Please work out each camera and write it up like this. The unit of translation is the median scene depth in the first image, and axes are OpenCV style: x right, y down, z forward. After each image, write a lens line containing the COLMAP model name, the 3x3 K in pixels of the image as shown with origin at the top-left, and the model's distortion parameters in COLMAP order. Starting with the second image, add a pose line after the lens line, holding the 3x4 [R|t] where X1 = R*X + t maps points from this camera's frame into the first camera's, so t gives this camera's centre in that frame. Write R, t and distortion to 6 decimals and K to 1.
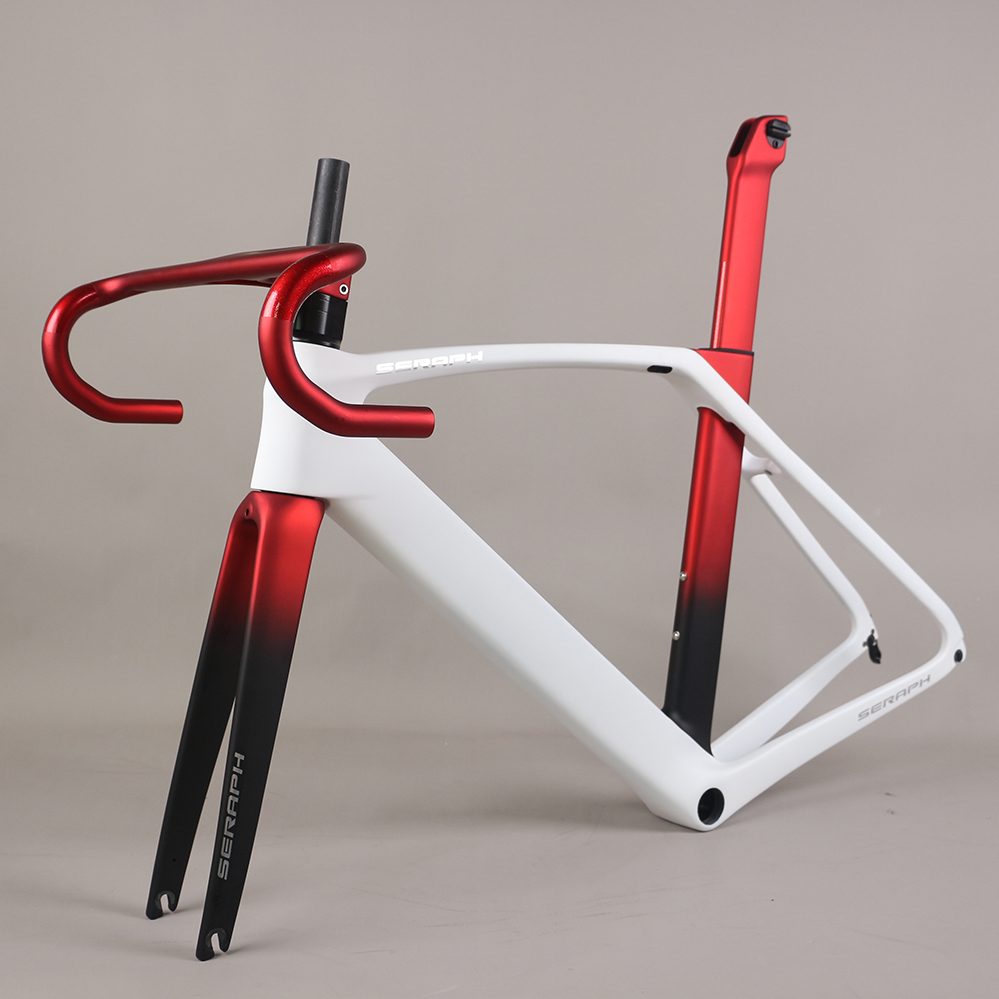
lens RADIAL K [[1378.6, 0, 499.5], [0, 1378.6, 499.5], [0, 0, 1]] dist [-0.120187, -0.053777]
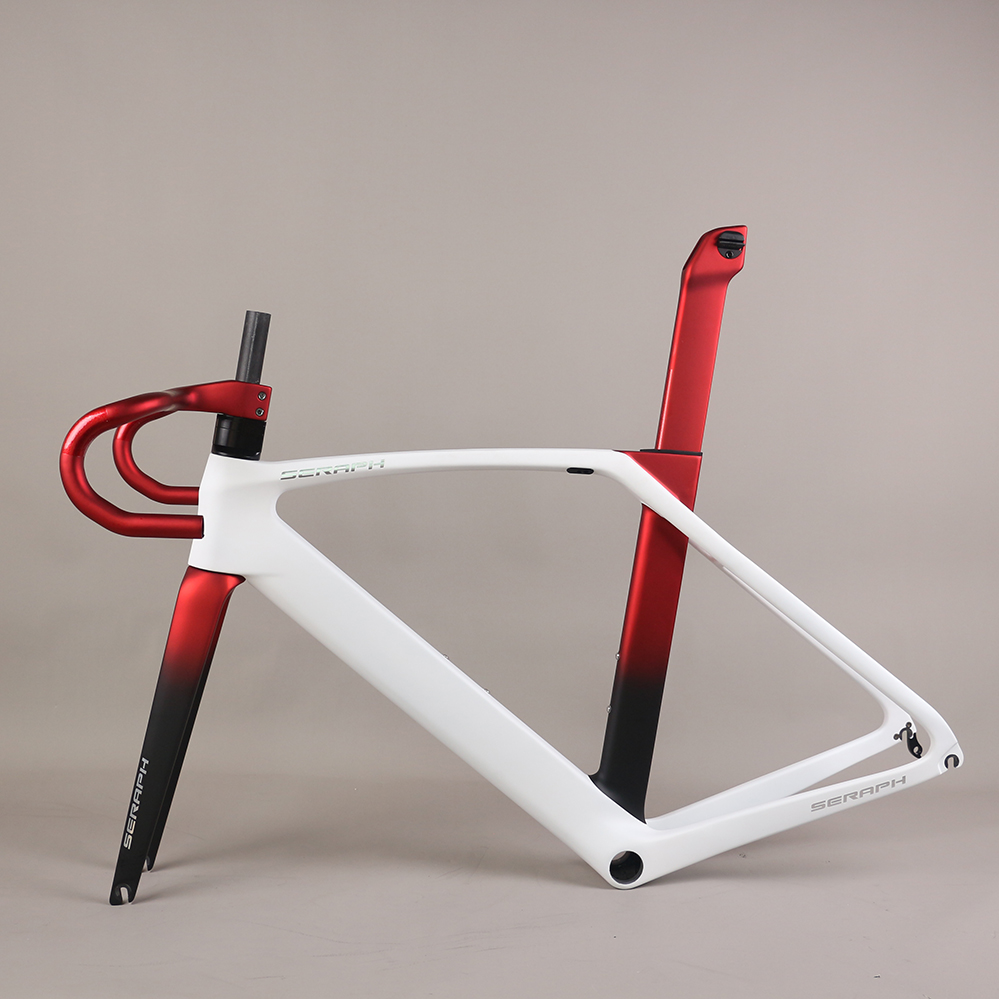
lens RADIAL K [[1378.6, 0, 499.5], [0, 1378.6, 499.5], [0, 0, 1]] dist [-0.120187, -0.053777]
pose [[0.868964, 0.033315, -0.493752, 0.616693], [-0.039856, 0.999202, -0.002723, -0.065736], [0.493267, 0.022045, 0.869599, -0.008789]]
